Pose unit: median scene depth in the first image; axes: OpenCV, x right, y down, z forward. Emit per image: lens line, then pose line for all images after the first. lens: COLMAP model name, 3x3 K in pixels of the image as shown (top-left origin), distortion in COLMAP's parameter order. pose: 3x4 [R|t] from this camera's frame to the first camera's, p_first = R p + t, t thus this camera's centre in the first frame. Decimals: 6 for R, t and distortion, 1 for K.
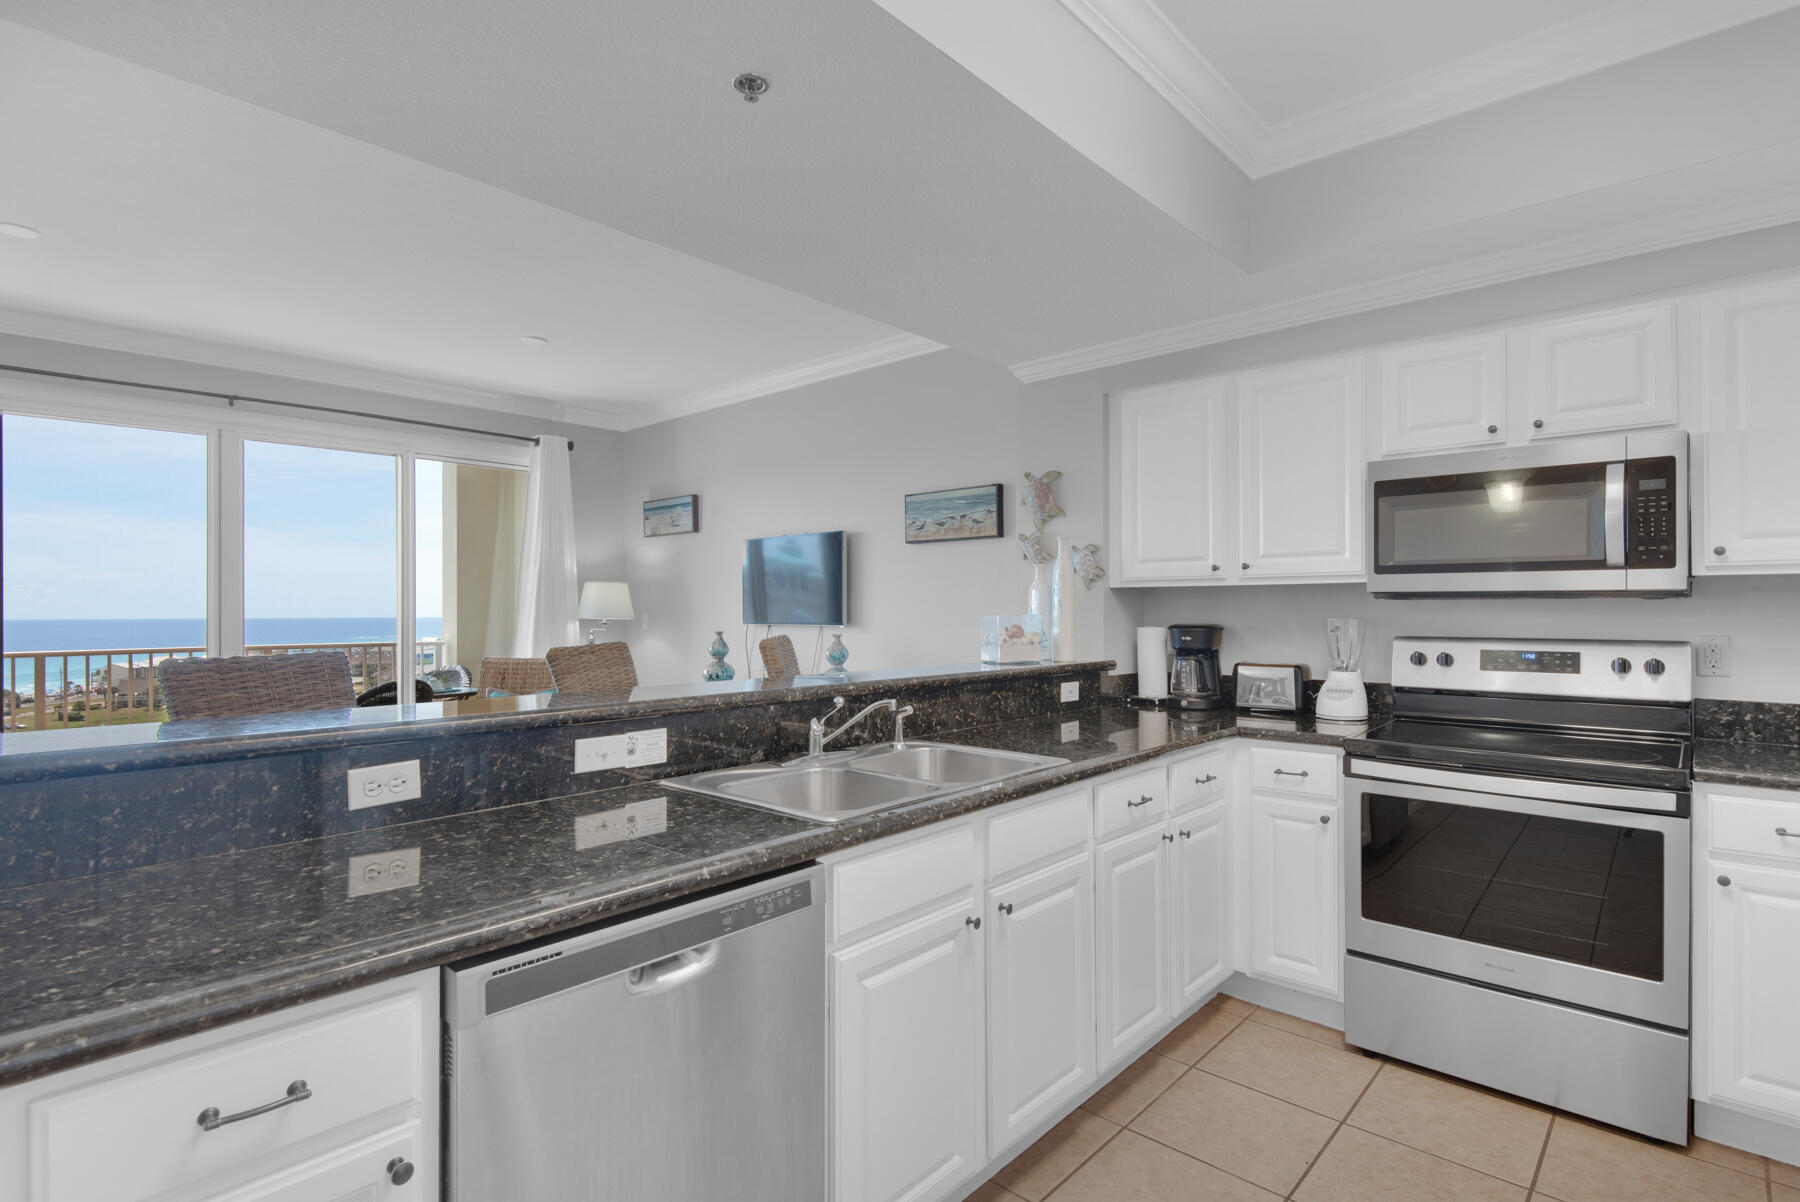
lens RADIAL K [[879.5, 0, 897.4], [0, 879.5, 604.4], [0, 0, 1]] dist [0.031085, -0.024798]
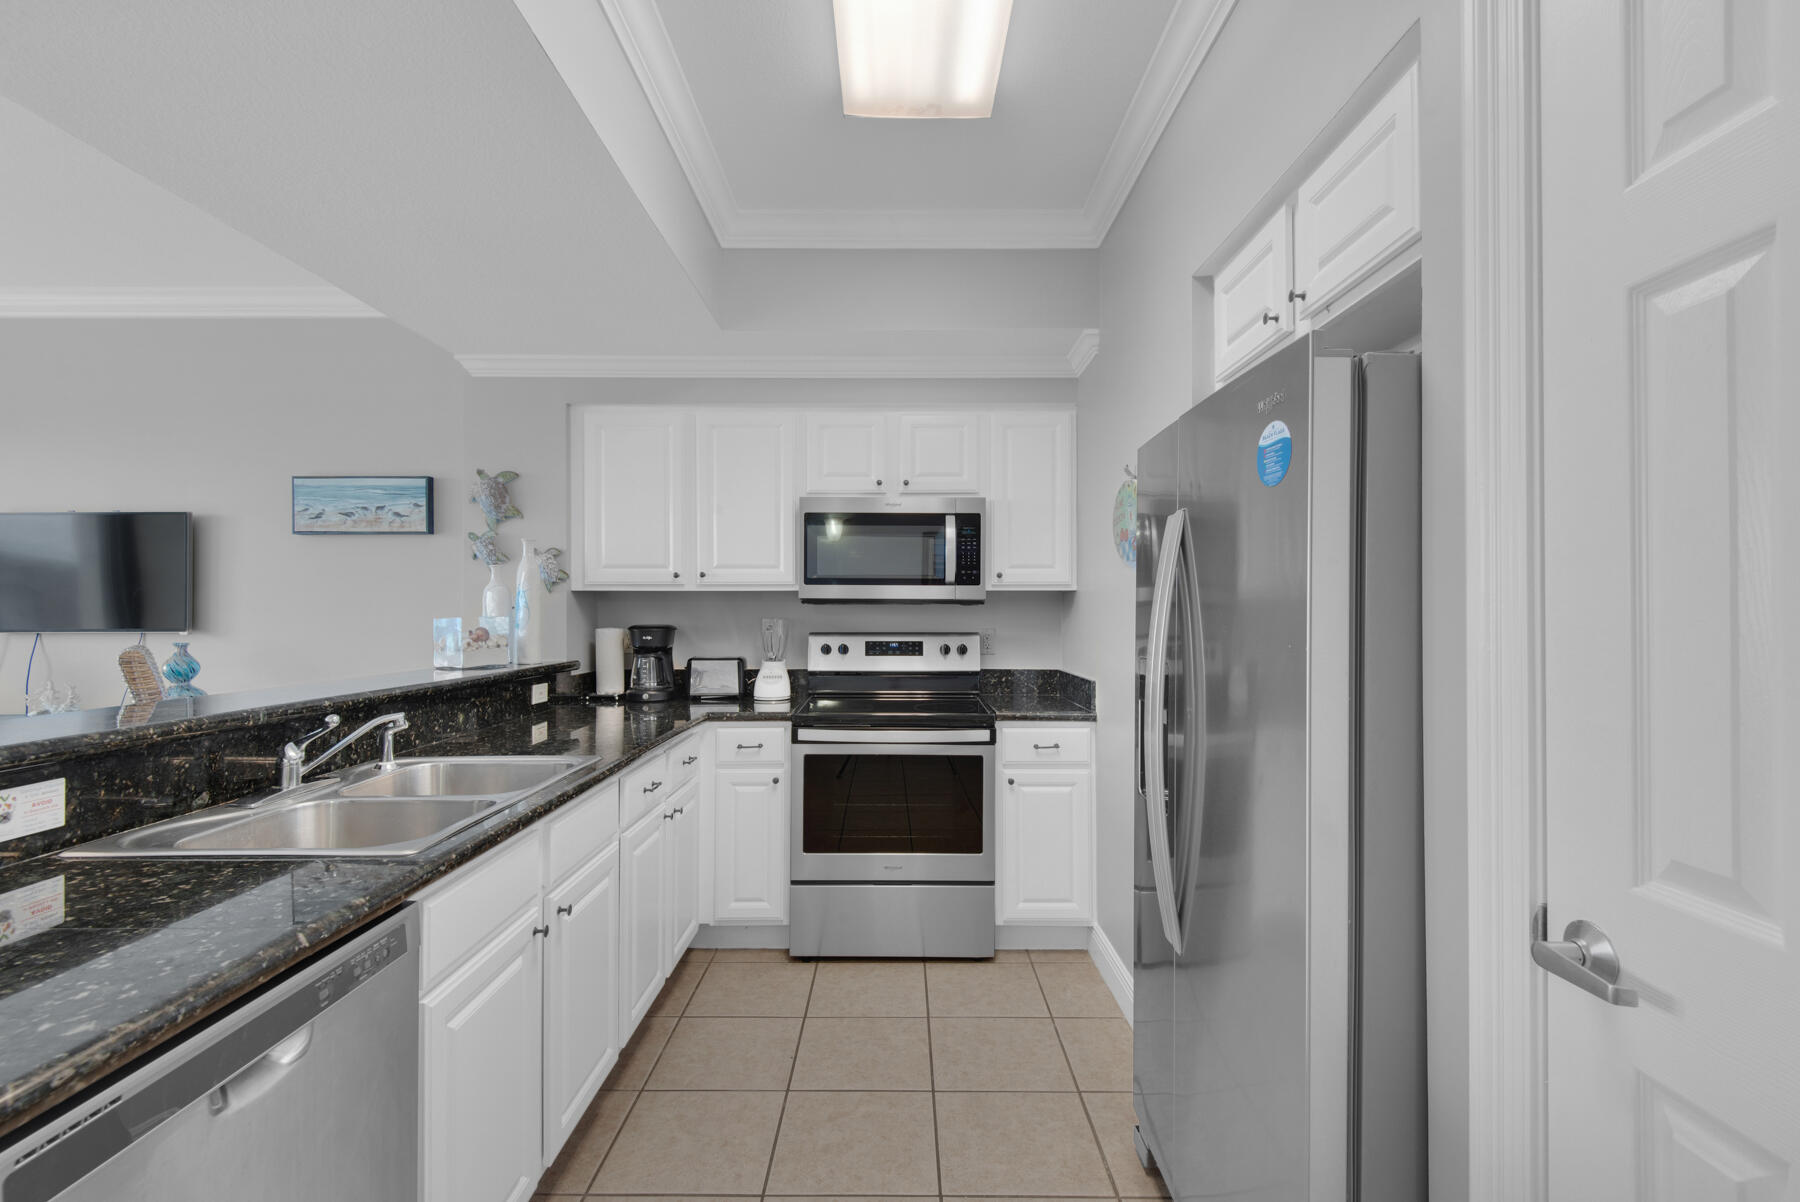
lens RADIAL K [[808.1, 0, 898.2], [0, 808.1, 605.1], [0, 0, 1]] dist [0.040034, -0.023690]
pose [[0.739056, 0.006579, 0.673612, -0.148936], [-0.004633, 0.999978, -0.004683, 0.000917], [-0.673628, 0.000340, 0.739070, 0.040858]]
